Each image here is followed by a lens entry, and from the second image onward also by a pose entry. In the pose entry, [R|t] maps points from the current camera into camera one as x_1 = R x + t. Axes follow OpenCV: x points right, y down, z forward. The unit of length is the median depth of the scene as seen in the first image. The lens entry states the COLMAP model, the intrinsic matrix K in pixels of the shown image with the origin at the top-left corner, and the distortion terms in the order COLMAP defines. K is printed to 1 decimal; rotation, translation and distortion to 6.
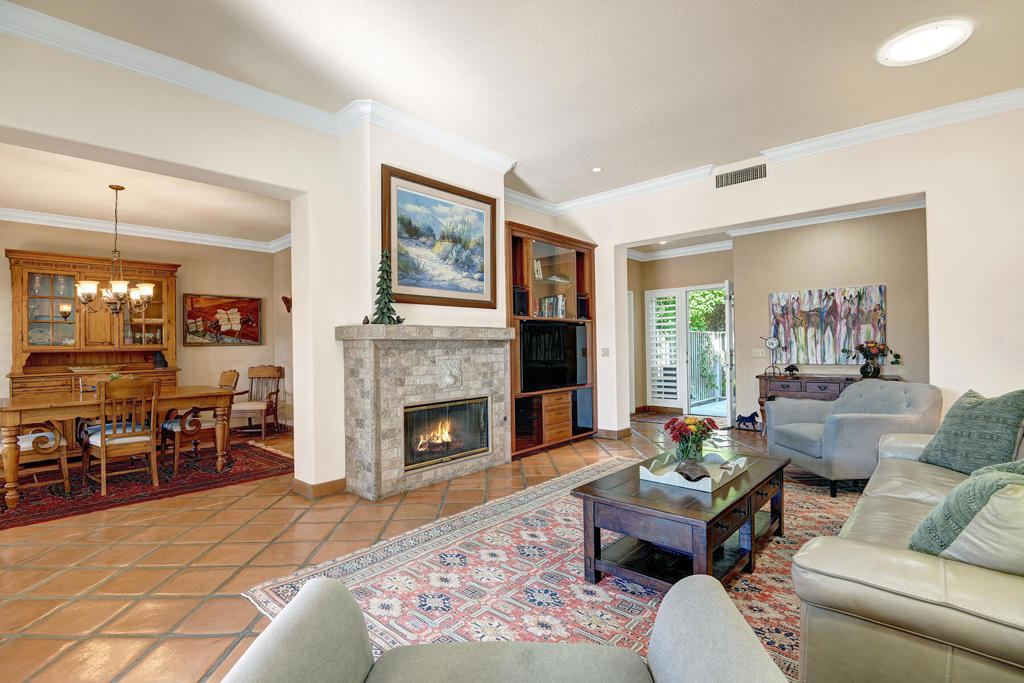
lens RADIAL K [[475.3, 0, 507.2], [0, 475.3, 339.8], [0, 0, 1]] dist [-0.030819, 0.000426]
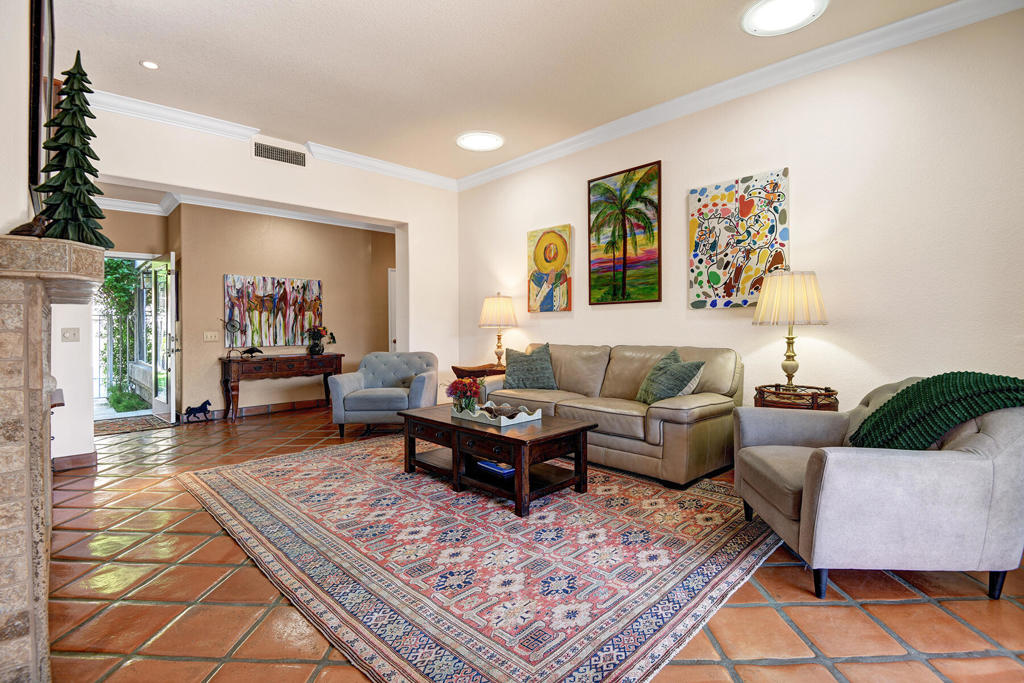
lens RADIAL K [[475.3, 0, 515.5], [0, 475.3, 341.0], [0, 0, 1]] dist [-0.030819, 0.000426]
pose [[0.051974, -0.010140, 0.998597, -0.401915], [-0.005831, 0.999928, 0.010457, 0.026071], [-0.998631, -0.006366, 0.051911, 0.387925]]
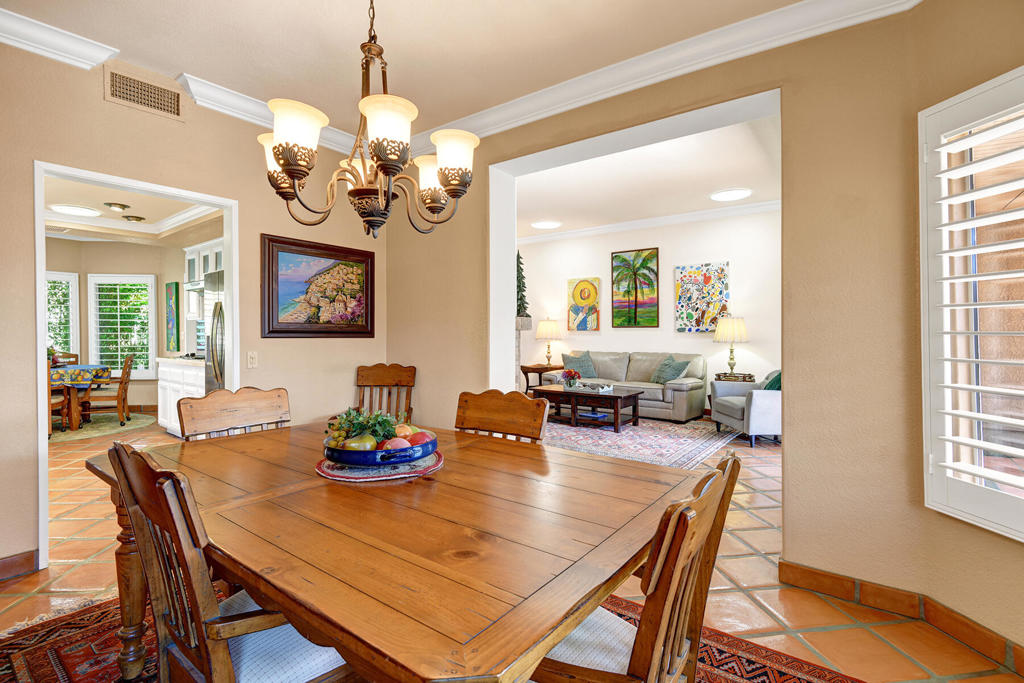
lens RADIAL K [[475.3, 0, 508.5], [0, 475.3, 322.2], [0, 0, 1]] dist [-0.030819, 0.000426]
pose [[-0.083839, 0.042329, 0.995580, -0.857196], [-0.018231, 0.998865, -0.044004, 0.021572], [-0.996313, -0.021839, -0.082972, 0.684574]]
